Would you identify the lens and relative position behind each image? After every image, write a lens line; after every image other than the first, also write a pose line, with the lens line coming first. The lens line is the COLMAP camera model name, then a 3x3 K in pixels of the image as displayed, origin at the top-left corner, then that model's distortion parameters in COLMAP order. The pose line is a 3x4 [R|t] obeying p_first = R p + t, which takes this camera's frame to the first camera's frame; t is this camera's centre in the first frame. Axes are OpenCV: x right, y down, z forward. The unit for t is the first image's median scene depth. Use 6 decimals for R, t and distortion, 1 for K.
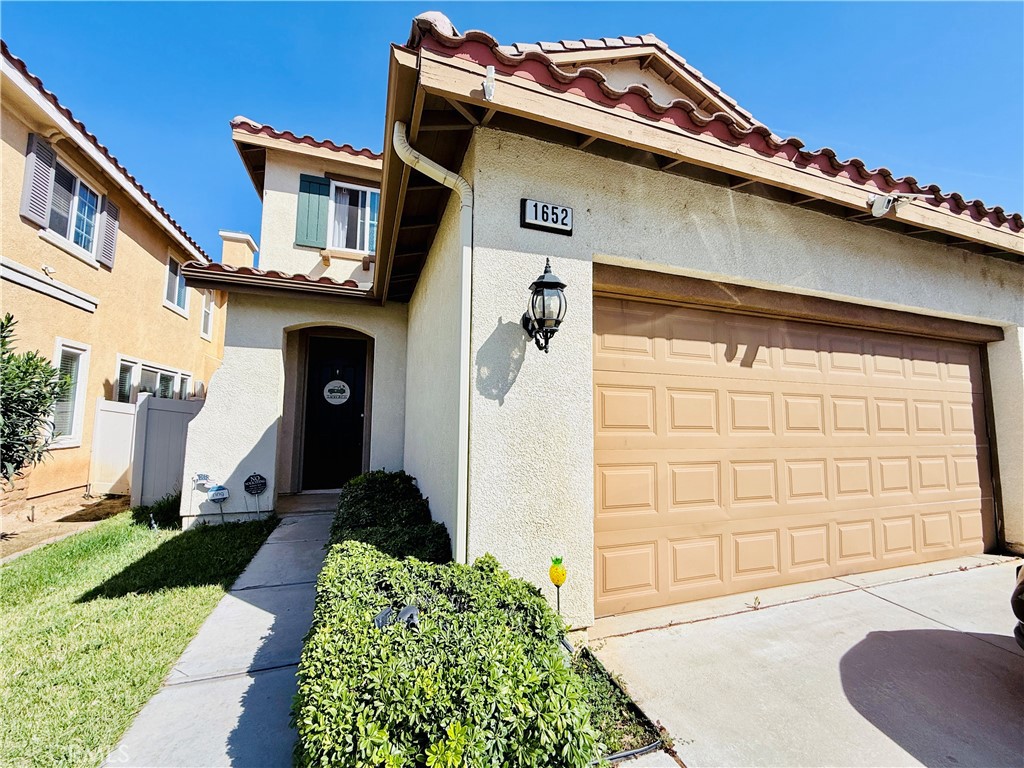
lens RADIAL K [[406.7, 0, 508.9], [0, 406.7, 386.9], [0, 0, 1]] dist [-0.002518, 0.000338]
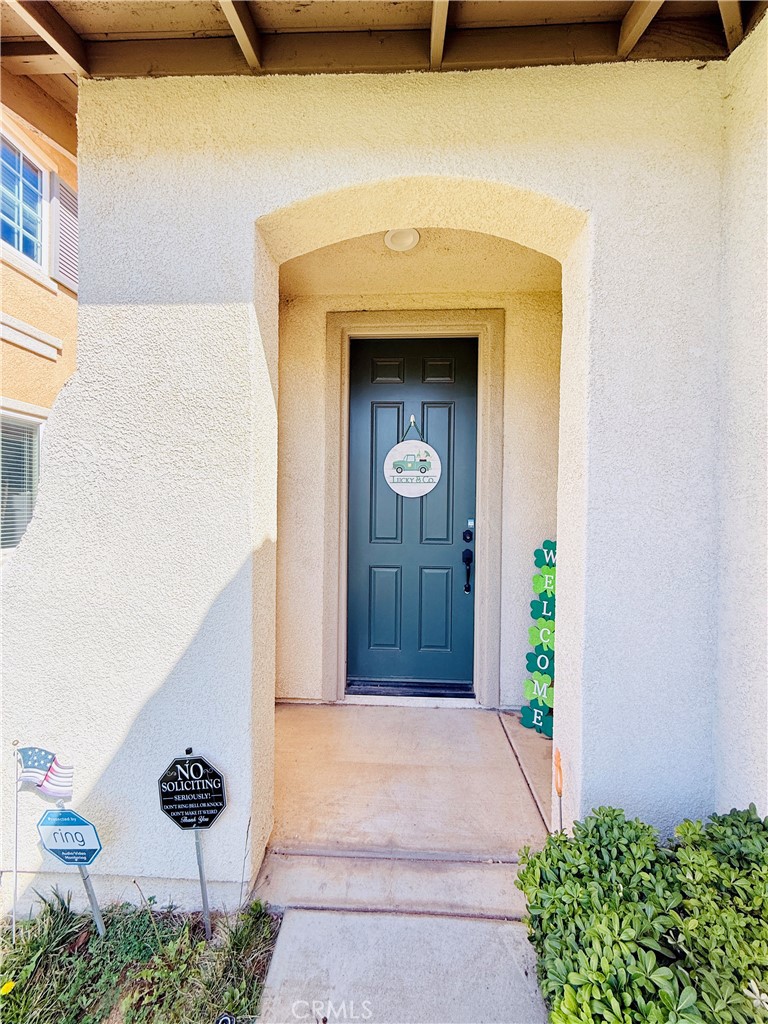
lens RADIAL K [[406.7, 0, 386.8], [0, 406.7, 508.4], [0, 0, 1]] dist [-0.002518, 0.000338]
pose [[0.930149, 0.003762, -0.367163, -0.347119], [0.029846, 0.995864, 0.085813, 0.020073], [0.365968, -0.090777, 0.926190, 0.708141]]
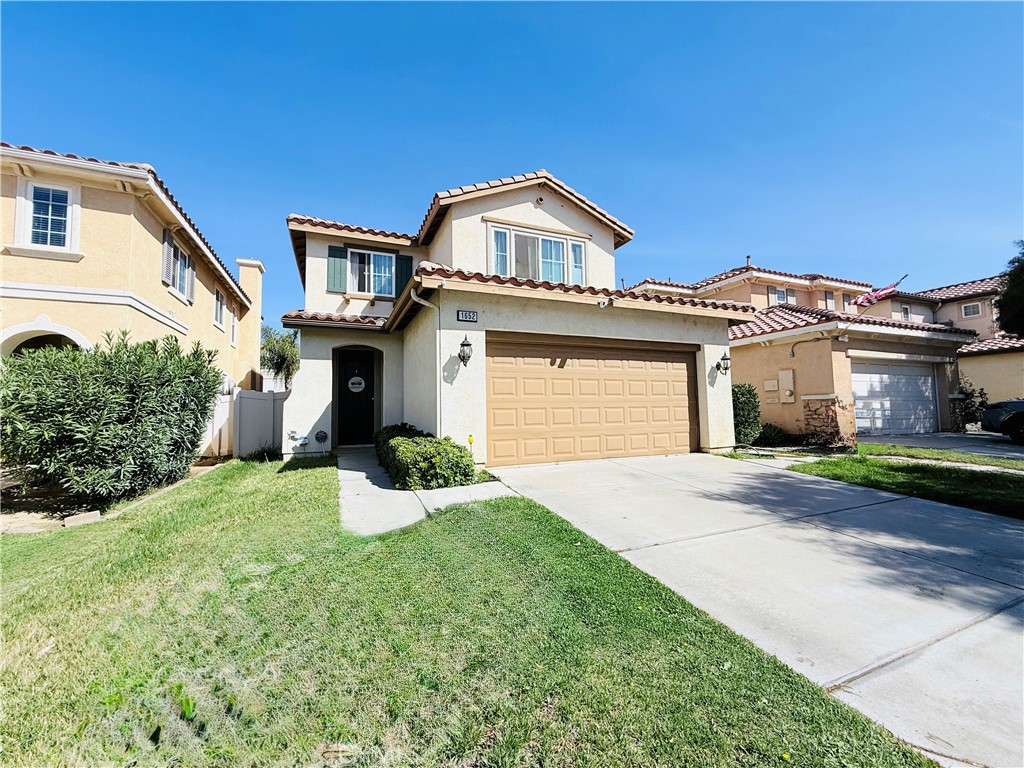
lens RADIAL K [[406.7, 0, 509.4], [0, 406.7, 387.0], [0, 0, 1]] dist [-0.002518, 0.000338]
pose [[0.997529, -0.024485, 0.065854, 0.076915], [0.022952, 0.999450, 0.023950, -0.001377], [-0.066404, -0.022379, 0.997542, -0.729117]]
